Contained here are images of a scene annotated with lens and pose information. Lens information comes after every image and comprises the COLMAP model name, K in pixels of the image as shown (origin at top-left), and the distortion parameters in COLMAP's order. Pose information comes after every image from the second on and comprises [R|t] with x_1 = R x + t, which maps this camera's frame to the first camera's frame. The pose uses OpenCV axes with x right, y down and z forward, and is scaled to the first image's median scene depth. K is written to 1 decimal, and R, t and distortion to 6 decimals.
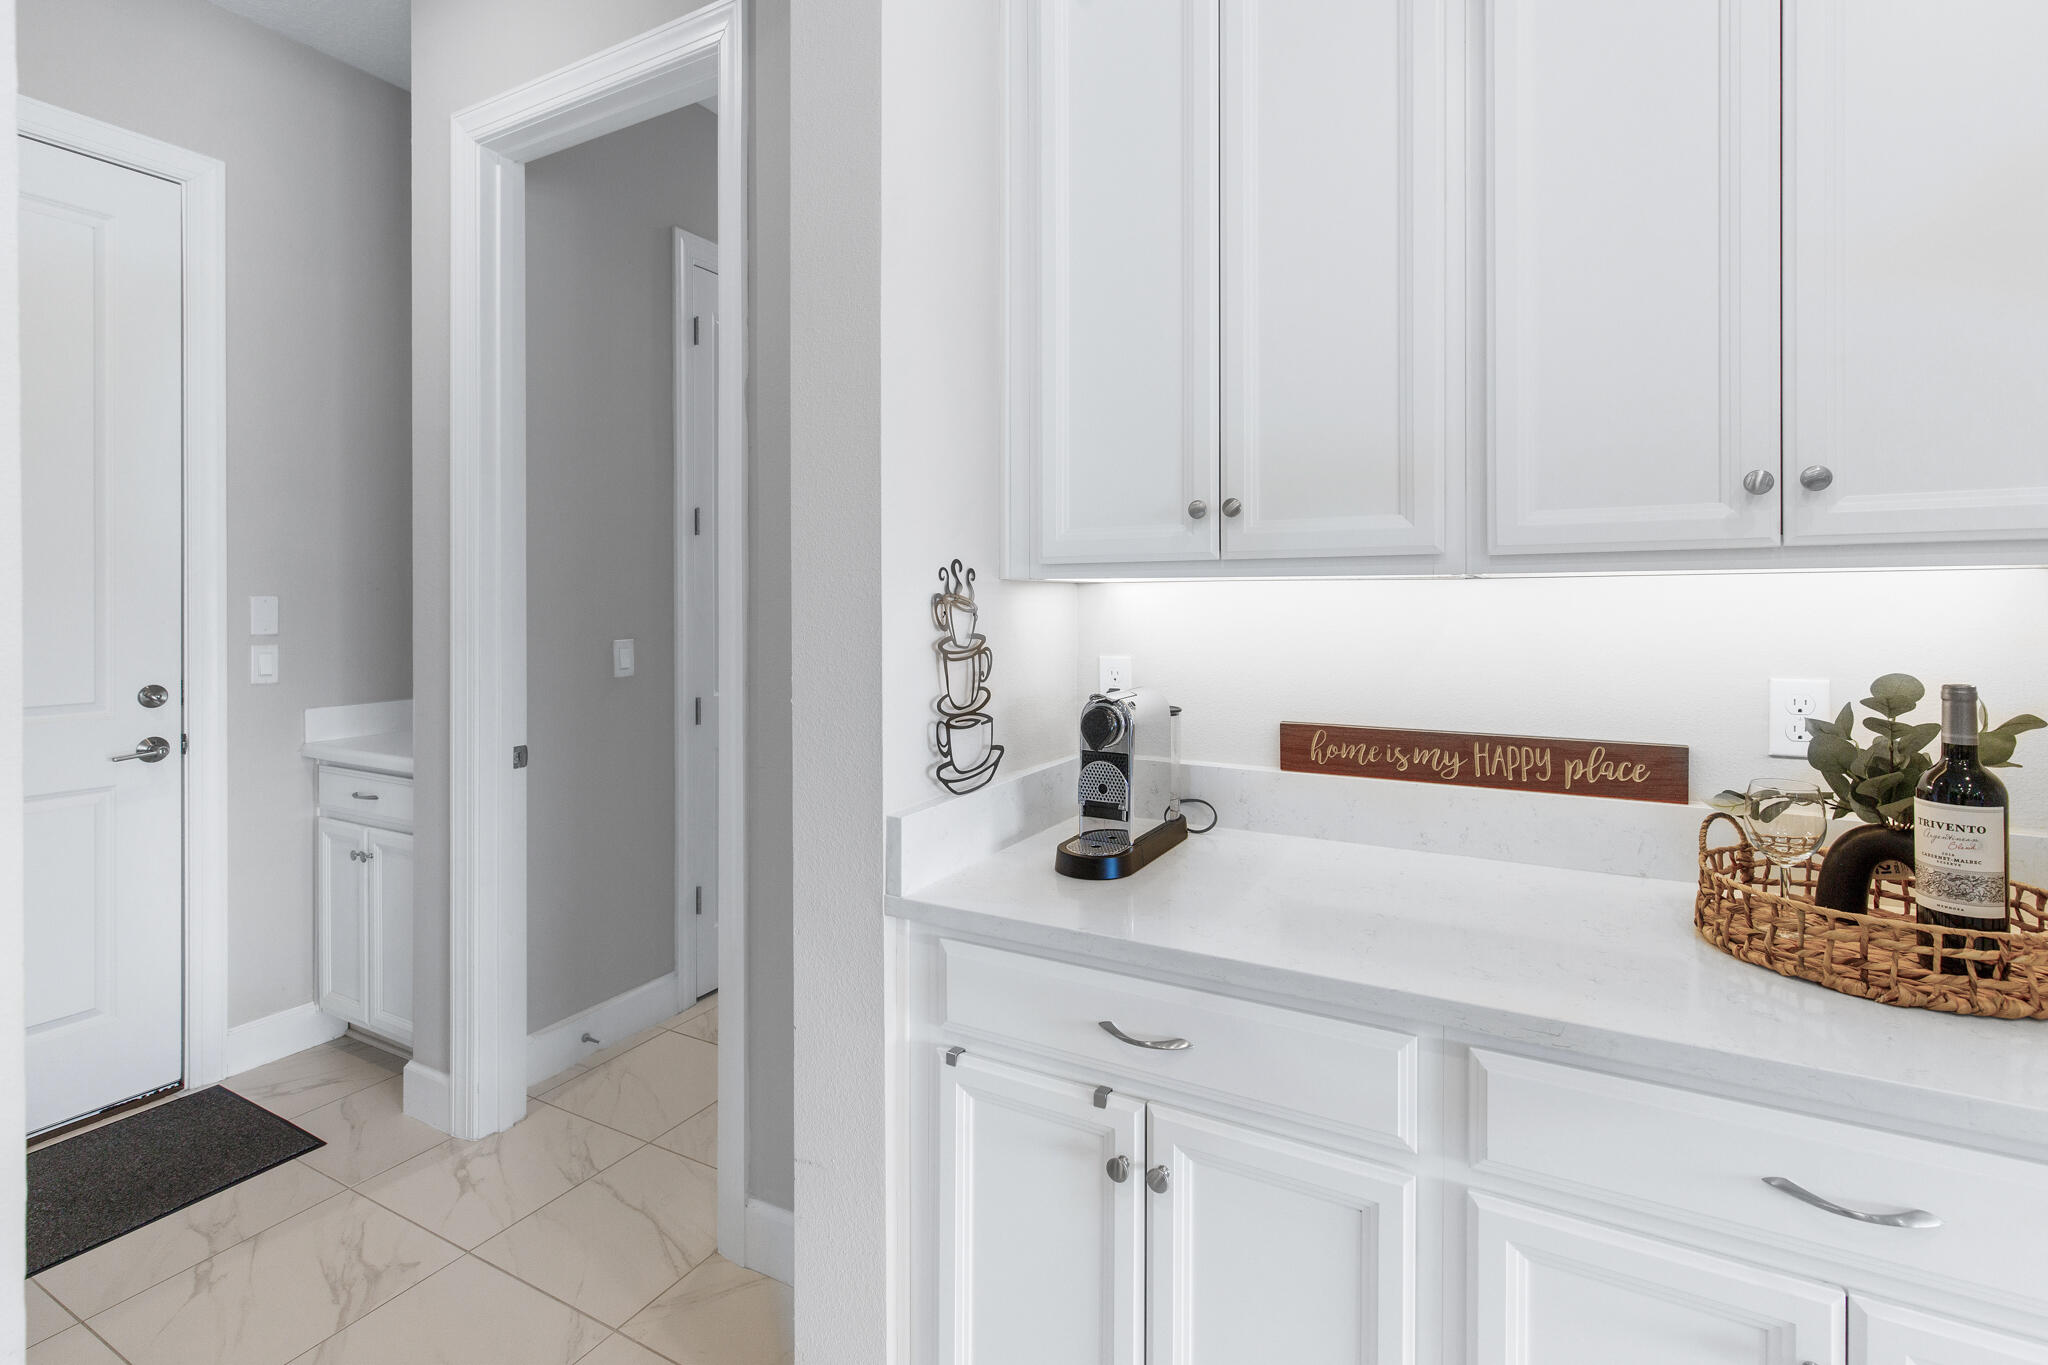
lens RADIAL K [[978.5, 0, 1050.5], [0, 978.5, 604.1], [0, 0, 1]] dist [0.012332, 0.001639]
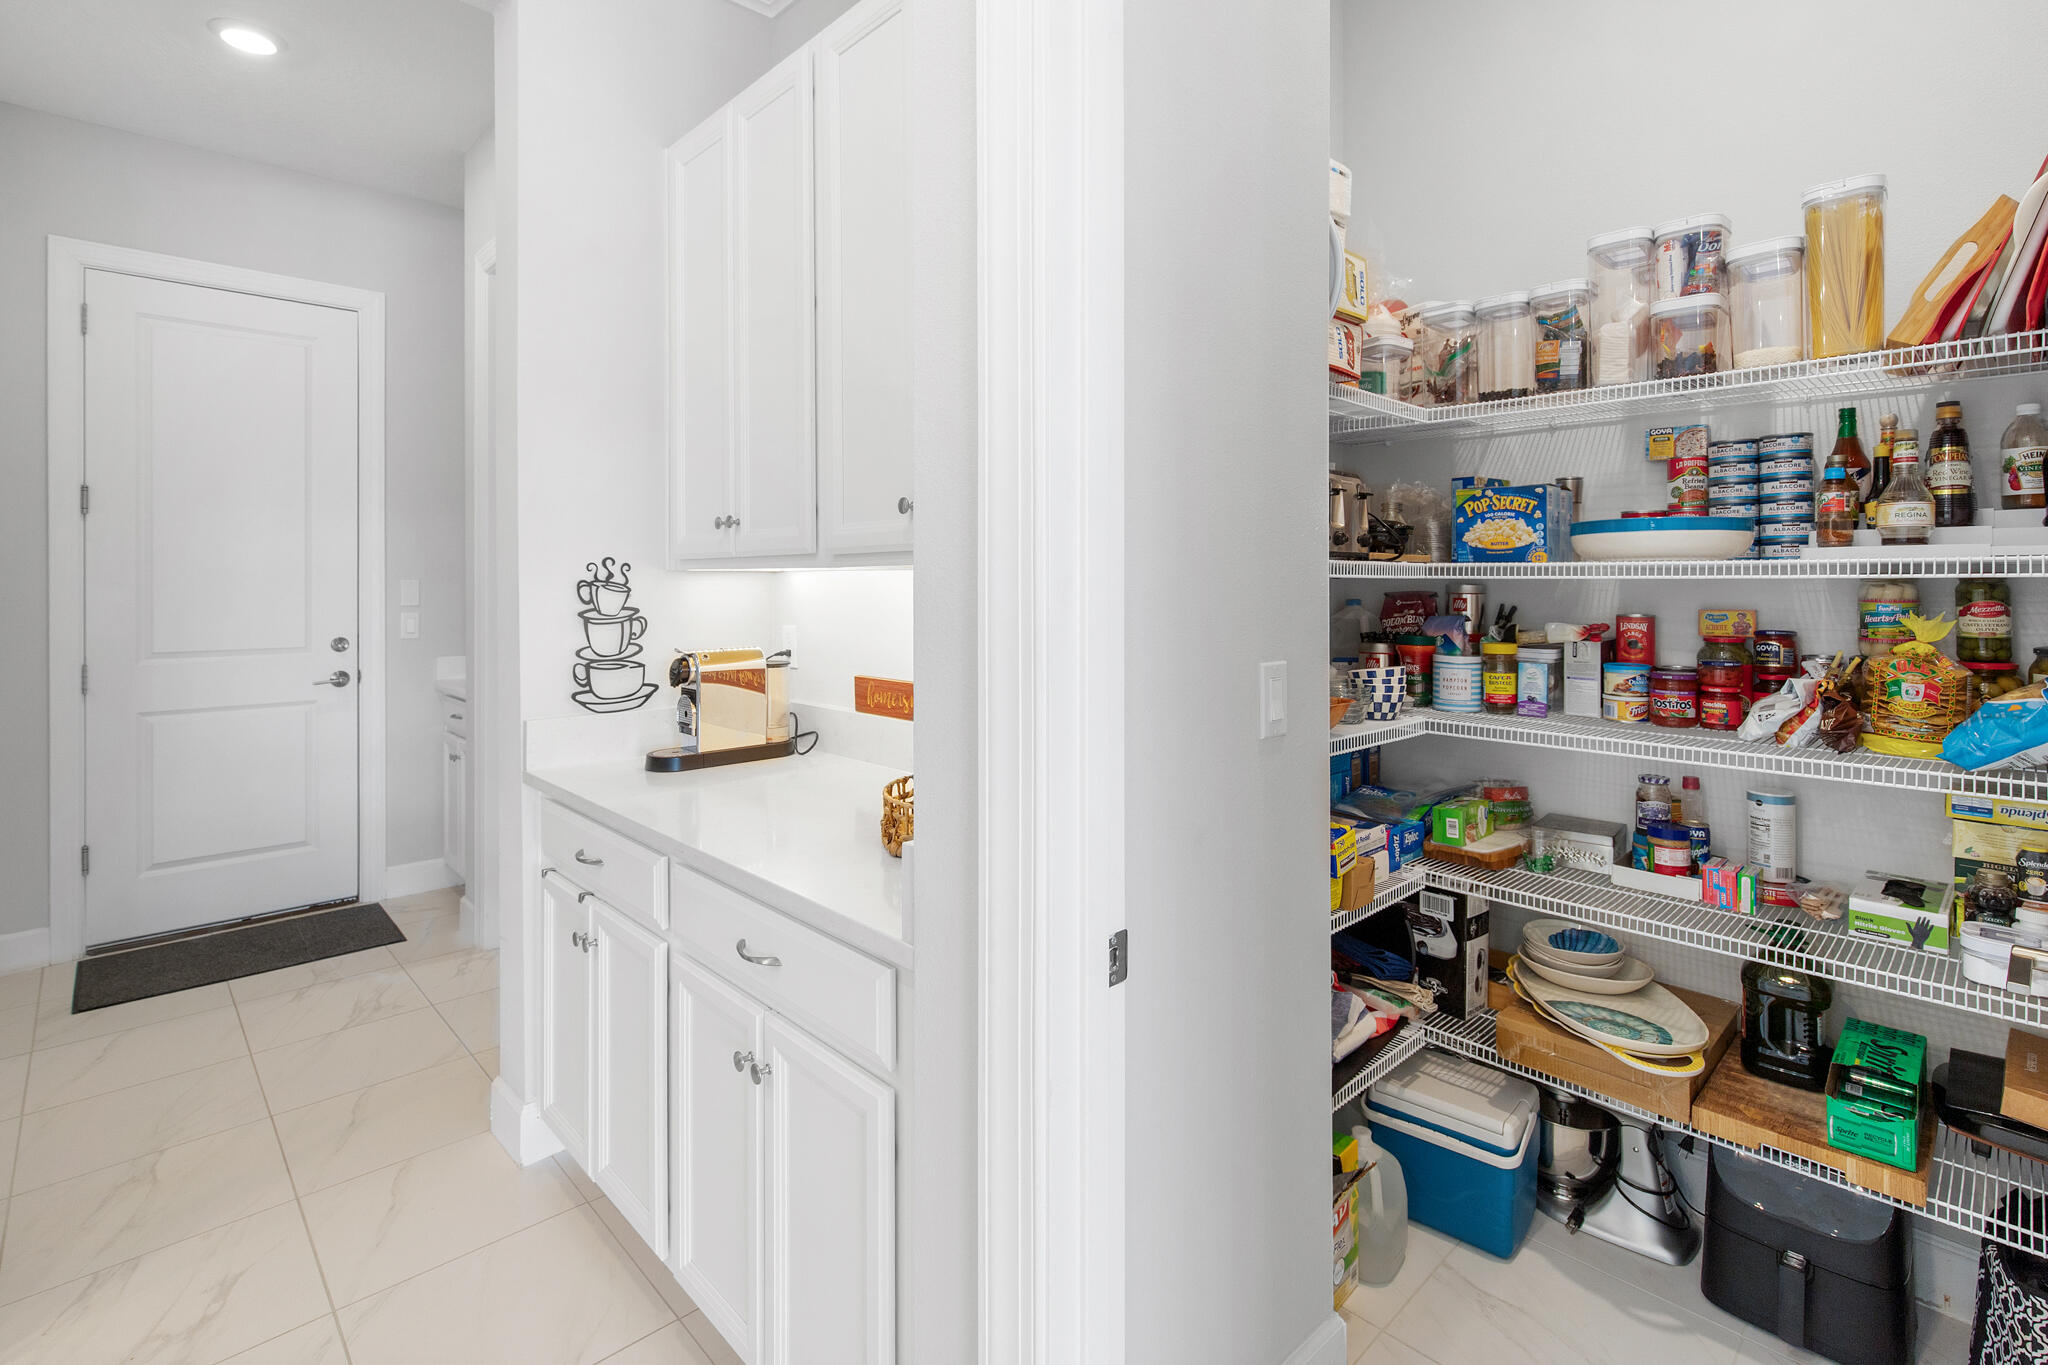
lens RADIAL K [[978.5, 0, 1008.4], [0, 978.5, 583.9], [0, 0, 1]] dist [0.012332, 0.001639]
pose [[0.951632, 0.002416, -0.307231, 0.913058], [-0.002960, 0.999995, -0.001307, -0.004548], [0.307226, 0.002153, 0.951634, -0.234286]]
